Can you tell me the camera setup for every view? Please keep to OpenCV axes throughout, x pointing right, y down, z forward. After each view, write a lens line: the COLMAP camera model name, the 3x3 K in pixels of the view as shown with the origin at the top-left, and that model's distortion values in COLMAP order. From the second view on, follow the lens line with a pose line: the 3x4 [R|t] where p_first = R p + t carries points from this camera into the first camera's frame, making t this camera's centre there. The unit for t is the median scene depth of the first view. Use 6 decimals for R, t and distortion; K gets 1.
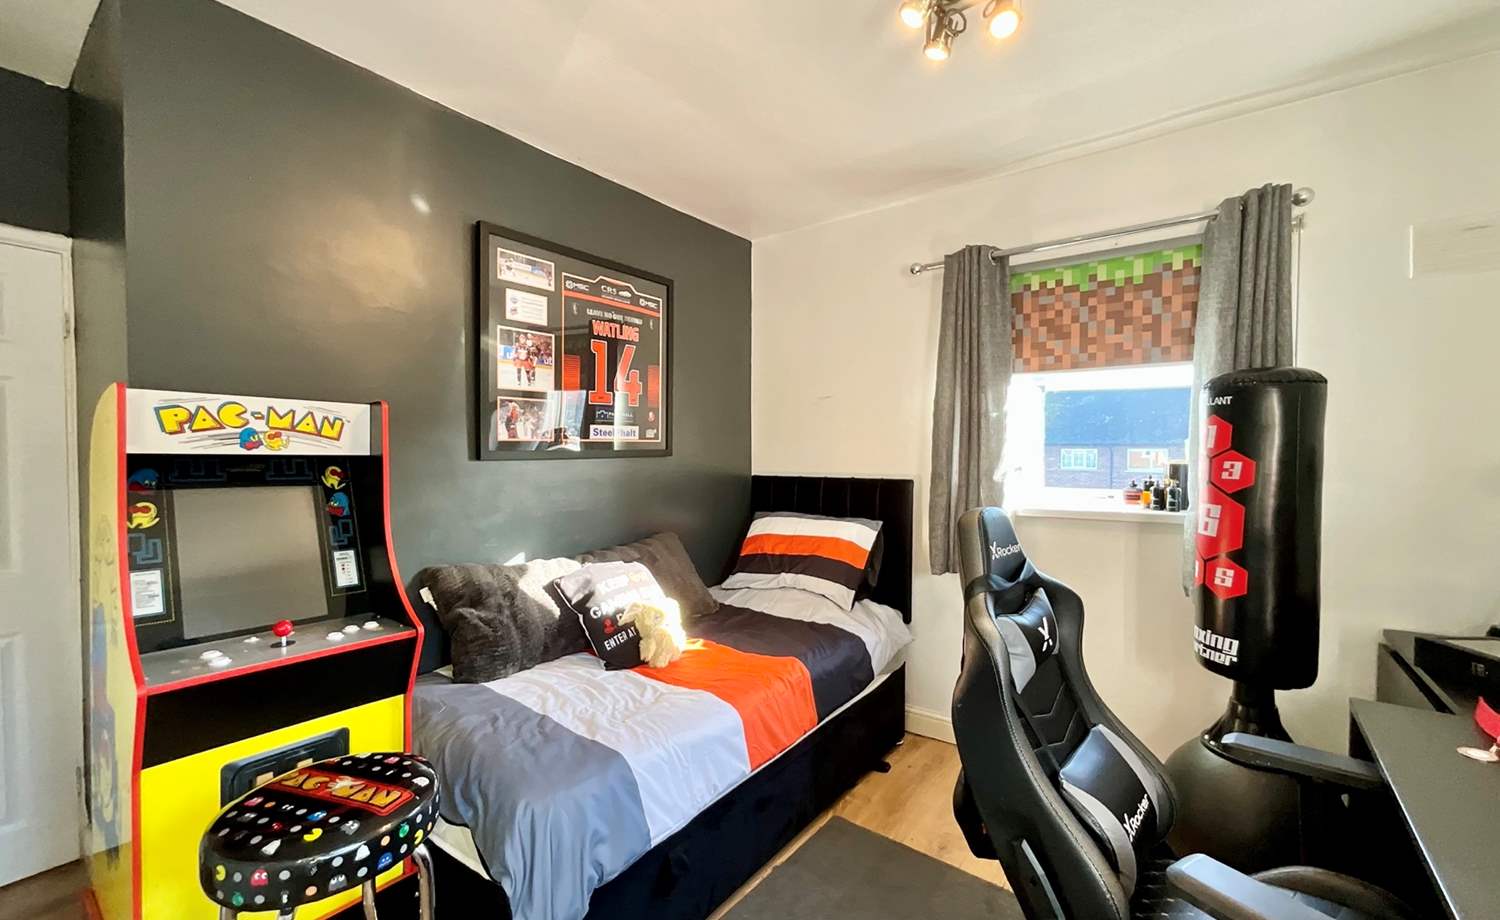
lens RADIAL K [[611.5, 0, 750.0], [0, 611.5, 460.0], [0, 0, 1]] dist [-0.009815, 0.004394]
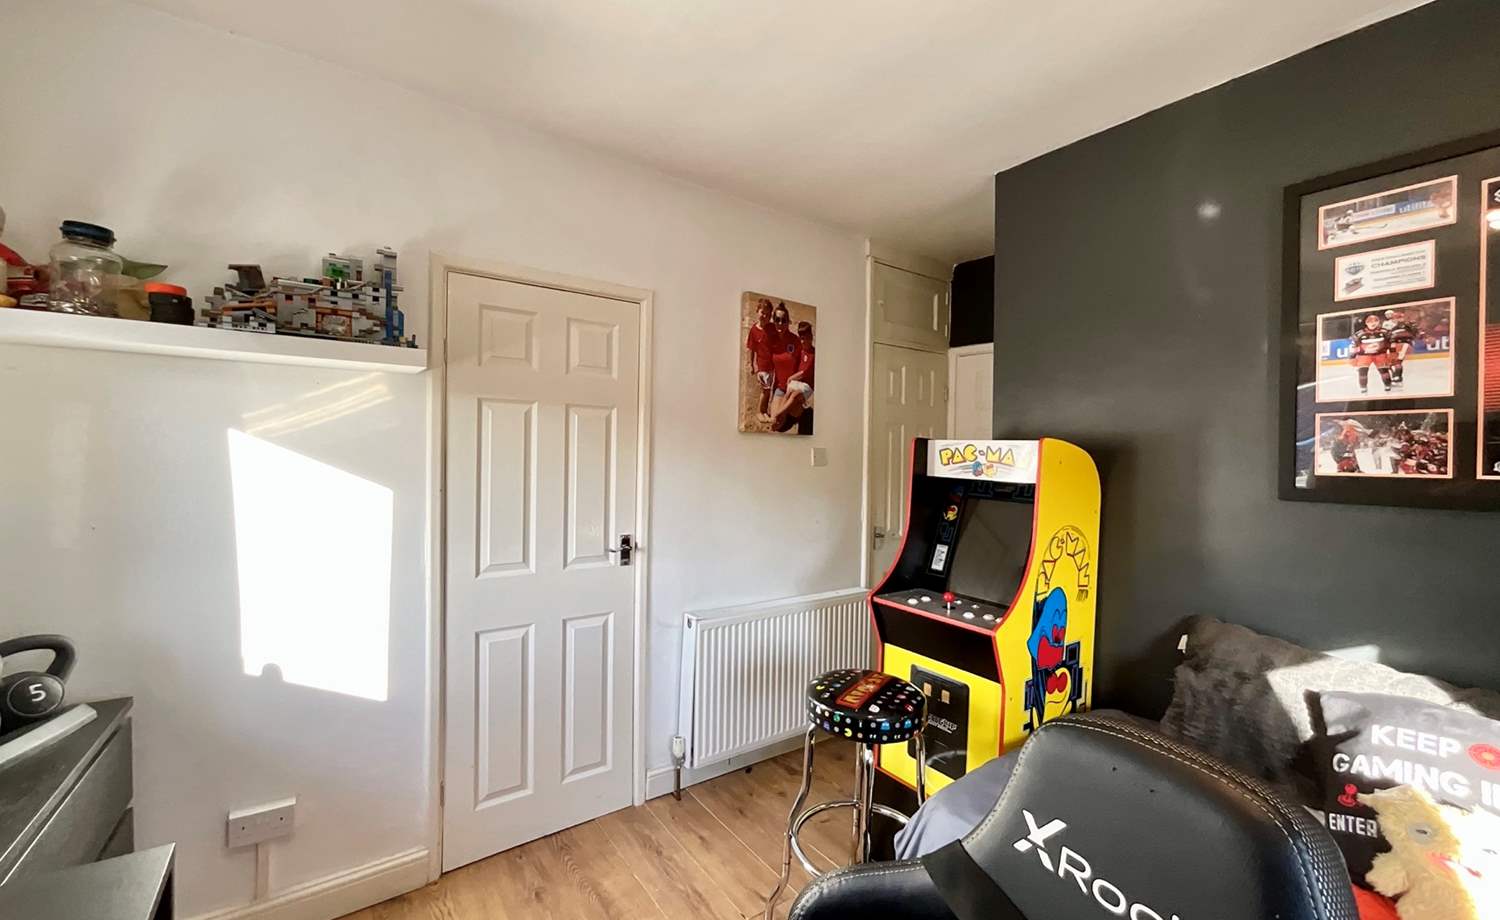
lens RADIAL K [[611.5, 0, 750.0], [0, 611.5, 460.0], [0, 0, 1]] dist [-0.009815, 0.004394]
pose [[-0.307382, 0.003873, -0.951578, 0.755569], [-0.033733, 0.999319, 0.014964, -0.059741], [0.950988, 0.036699, -0.307042, 0.930474]]
